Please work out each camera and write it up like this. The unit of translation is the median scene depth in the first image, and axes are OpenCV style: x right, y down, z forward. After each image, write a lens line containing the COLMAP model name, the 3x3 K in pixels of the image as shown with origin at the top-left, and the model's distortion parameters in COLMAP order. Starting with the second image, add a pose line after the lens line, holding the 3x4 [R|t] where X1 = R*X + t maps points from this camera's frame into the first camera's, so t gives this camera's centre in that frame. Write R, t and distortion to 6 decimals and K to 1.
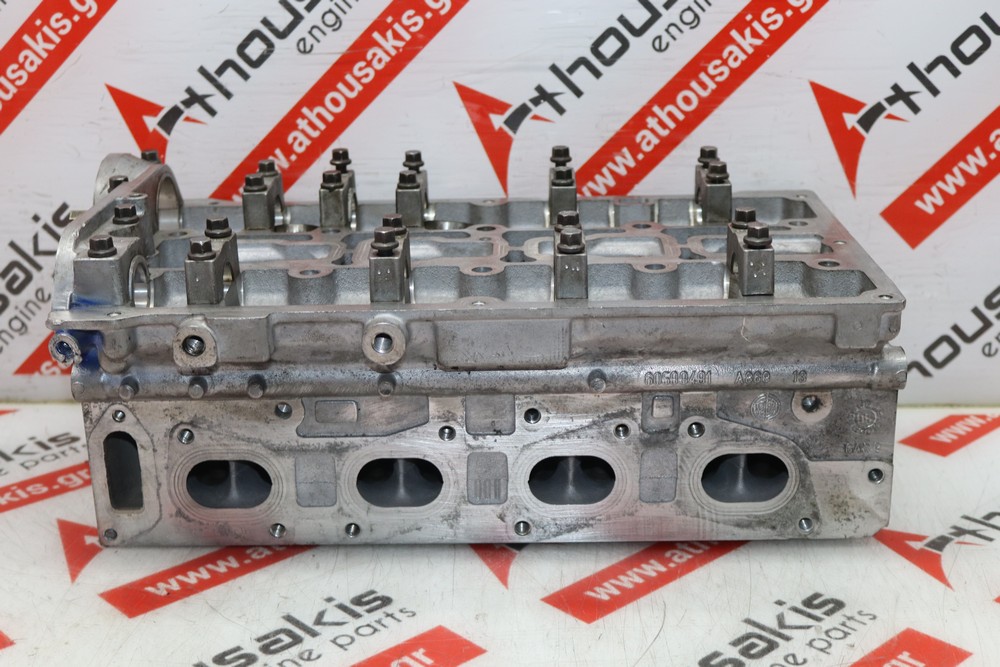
lens RADIAL K [[1360.9, 0, 501.0], [0, 1360.9, 355.5], [0, 0, 1]] dist [-0.023644, 0.040170]
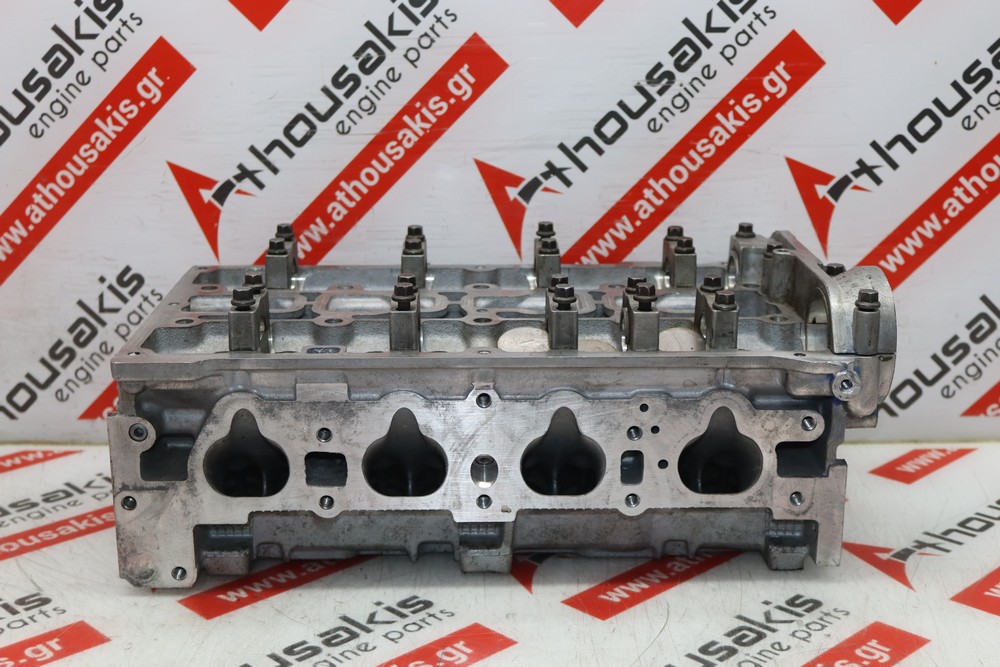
lens RADIAL K [[1360.9, 0, 501.0], [0, 1360.9, 355.5], [0, 0, 1]] dist [-0.023644, 0.040170]
pose [[0.999899, -0.004941, 0.013340, -0.028454], [0.005616, 0.998680, -0.051054, 0.022135], [-0.013070, 0.051124, 0.998607, -0.131732]]
